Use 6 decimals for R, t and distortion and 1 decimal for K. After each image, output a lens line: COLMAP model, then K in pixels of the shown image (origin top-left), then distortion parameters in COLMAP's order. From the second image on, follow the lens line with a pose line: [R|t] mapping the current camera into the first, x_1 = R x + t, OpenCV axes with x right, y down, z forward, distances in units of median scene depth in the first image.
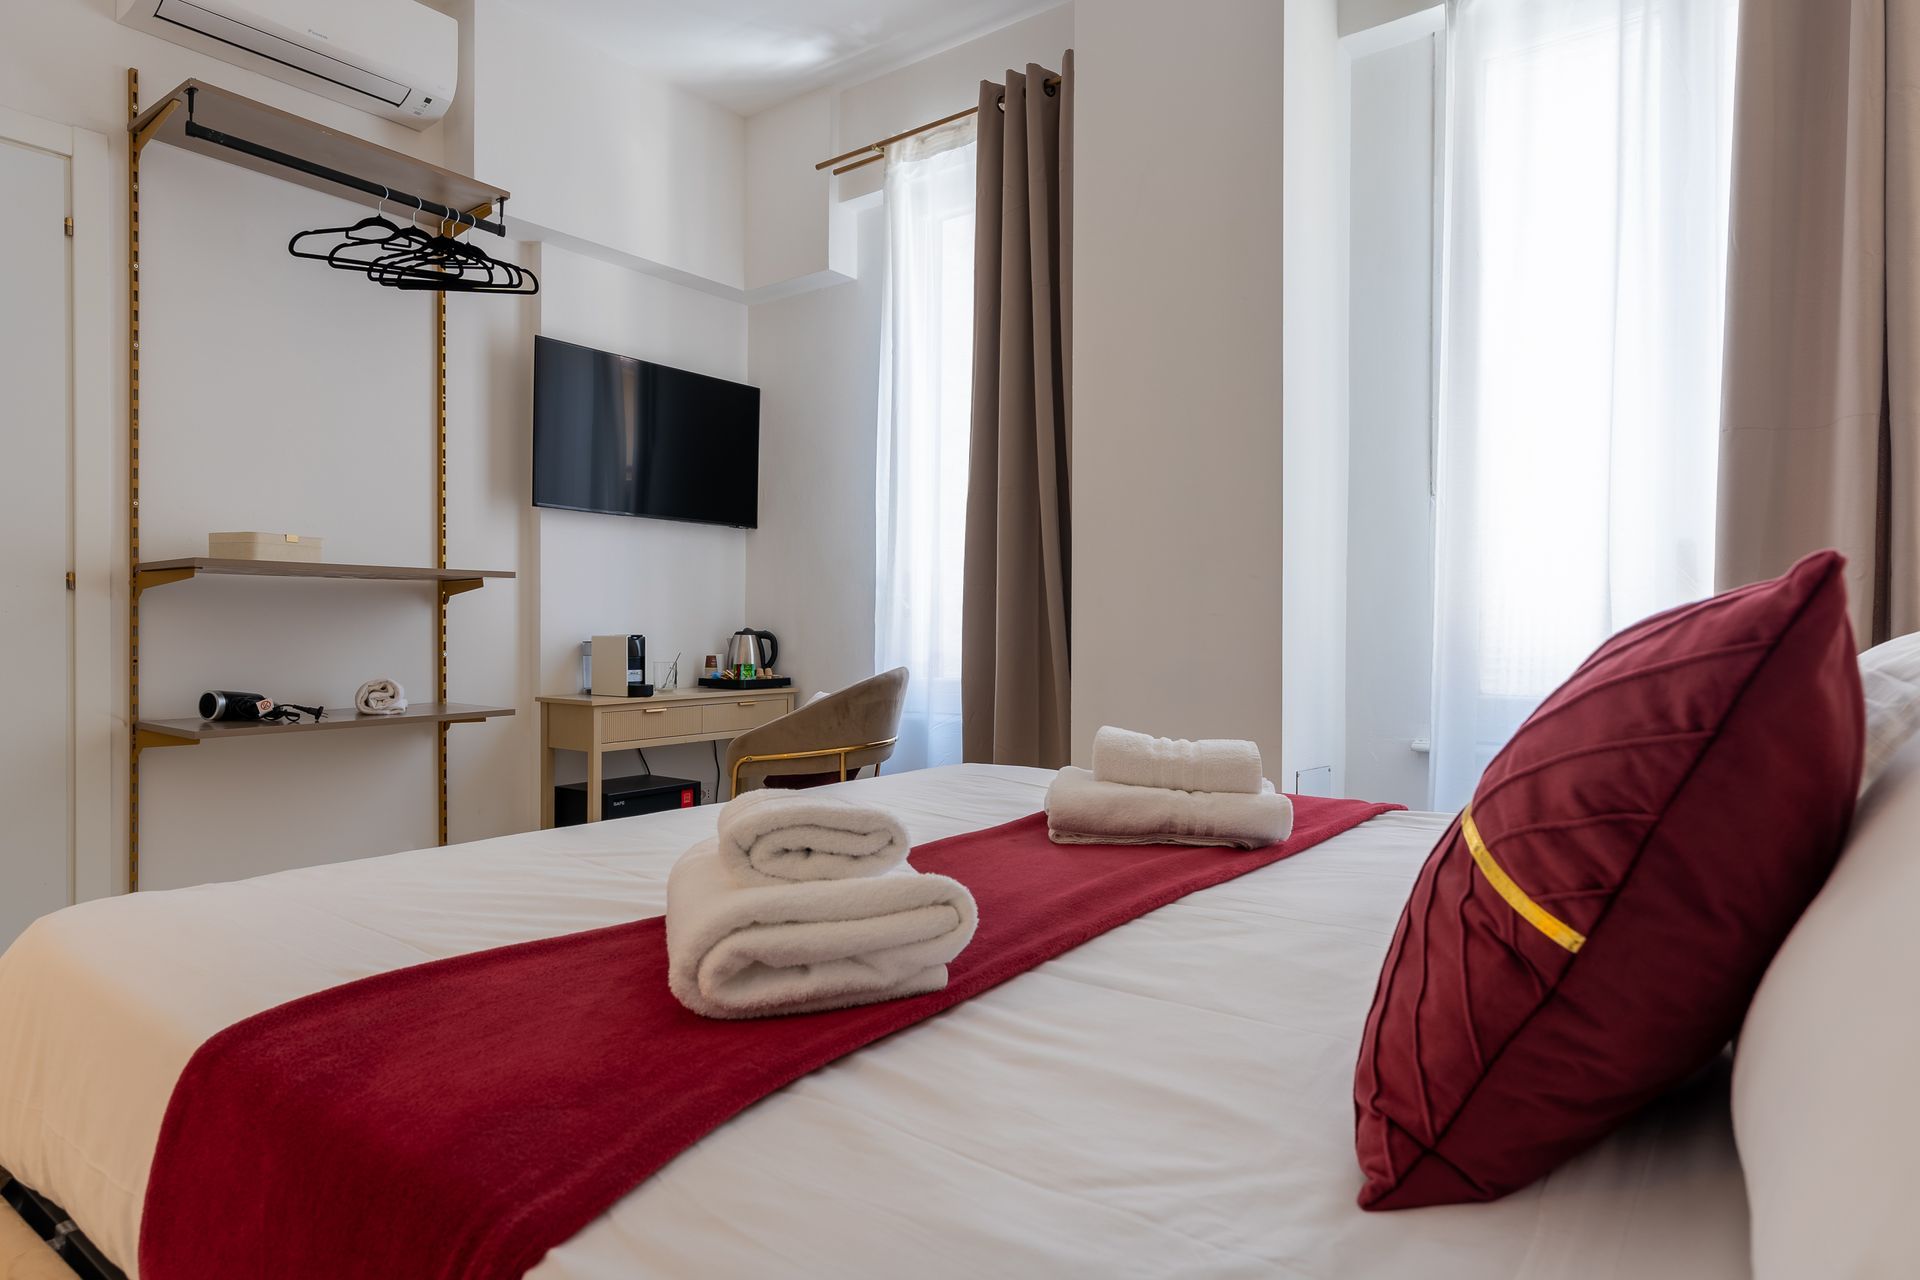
lens RADIAL K [[1017.3, 0, 962.5], [0, 1017.3, 631.5], [0, 0, 1]] dist [0.001279, 0.001164]
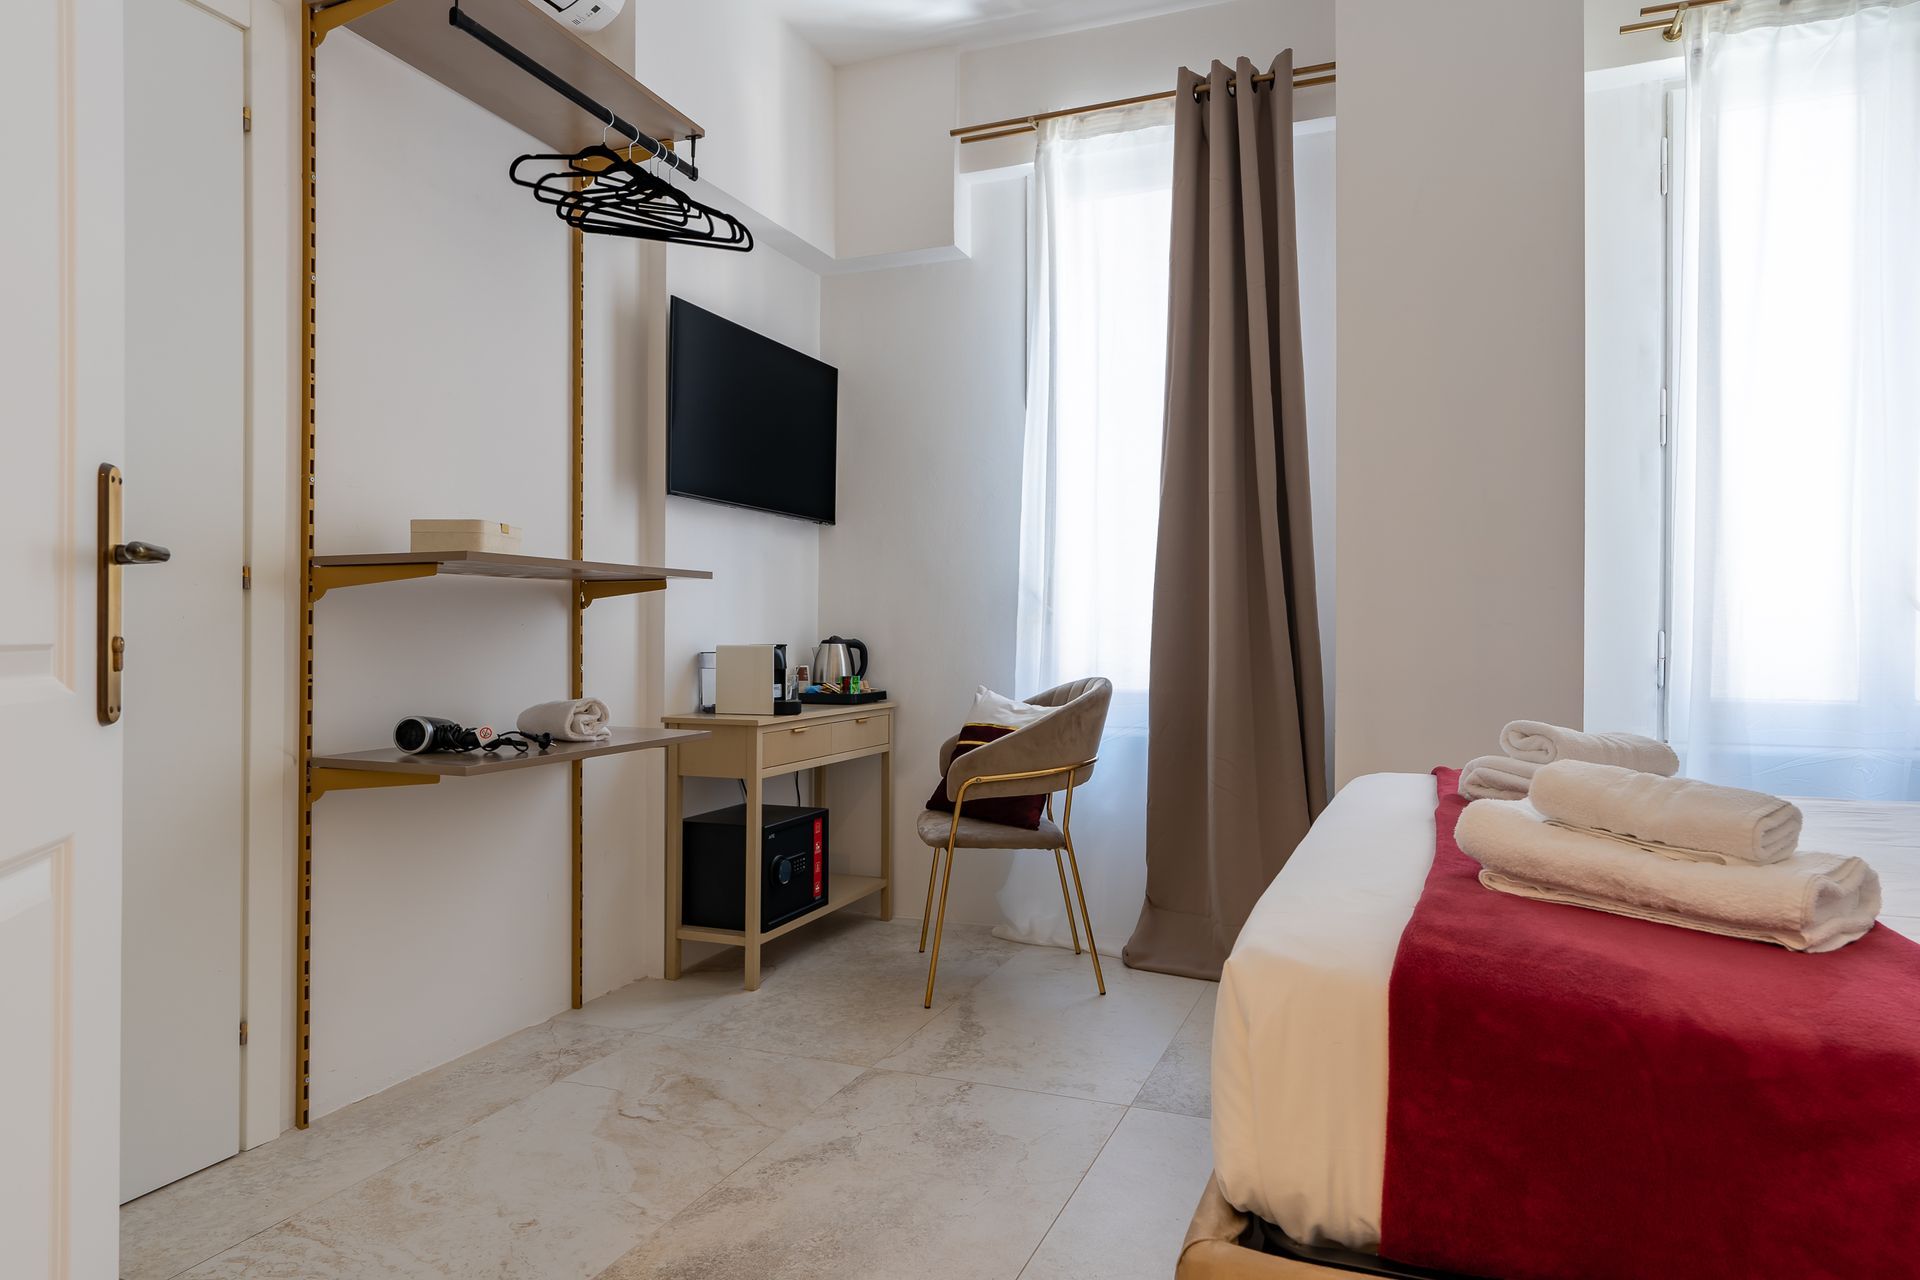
lens RADIAL K [[1094.8, 0, 960.0], [0, 1094.8, 640.0], [0, 0, 1]] dist [0.001745, -0.000539]
pose [[0.968904, -0.002772, 0.247421, -0.430252], [0.002195, 0.999994, 0.002608, -0.002771], [-0.247426, -0.001984, 0.968905, 0.046750]]
